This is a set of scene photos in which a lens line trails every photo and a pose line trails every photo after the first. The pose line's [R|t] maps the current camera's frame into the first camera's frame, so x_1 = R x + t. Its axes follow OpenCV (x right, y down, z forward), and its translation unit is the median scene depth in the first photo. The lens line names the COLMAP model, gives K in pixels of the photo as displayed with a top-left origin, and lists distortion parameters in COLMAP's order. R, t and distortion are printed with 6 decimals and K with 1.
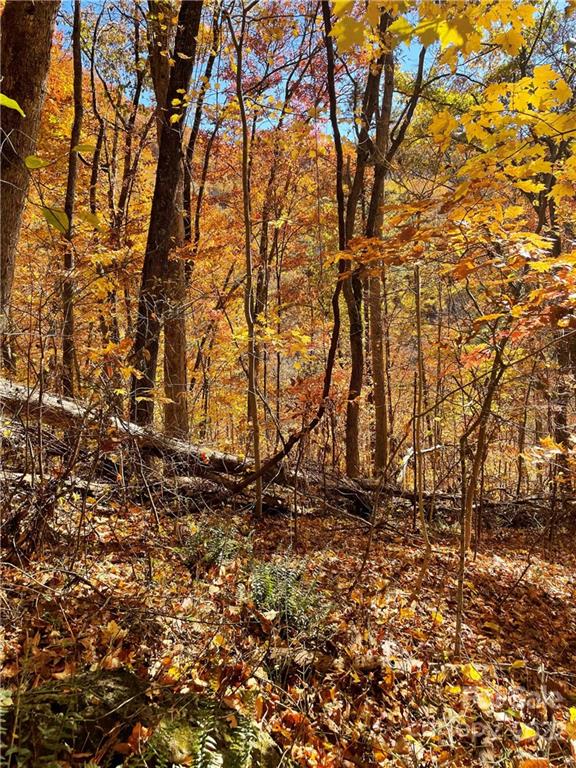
lens RADIAL K [[584.5, 0, 285.0], [0, 584.5, 384.4], [0, 0, 1]] dist [0.087413, -0.108476]
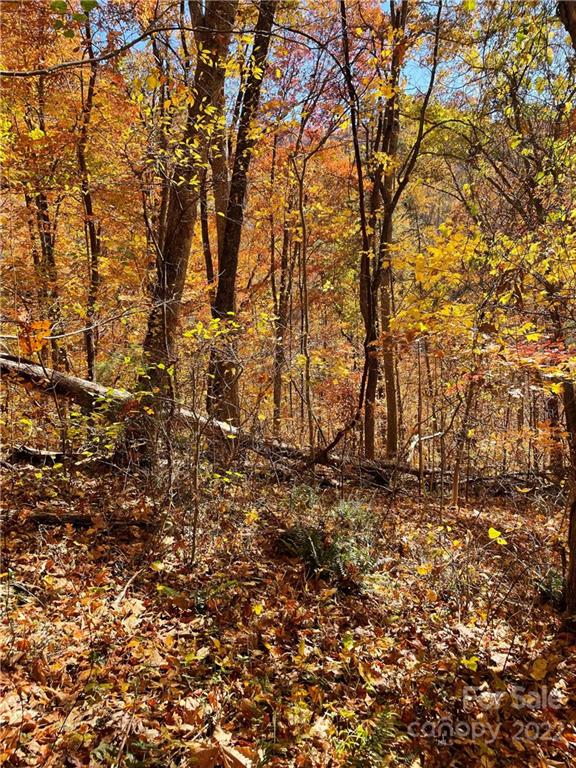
lens RADIAL K [[584.5, 0, 285.0], [0, 584.5, 384.4], [0, 0, 1]] dist [0.087413, -0.108476]
pose [[0.999796, -0.016708, -0.011373, -0.057357], [0.017006, 0.999499, 0.026709, -0.043223], [0.010921, -0.026897, 0.999579, -0.281978]]
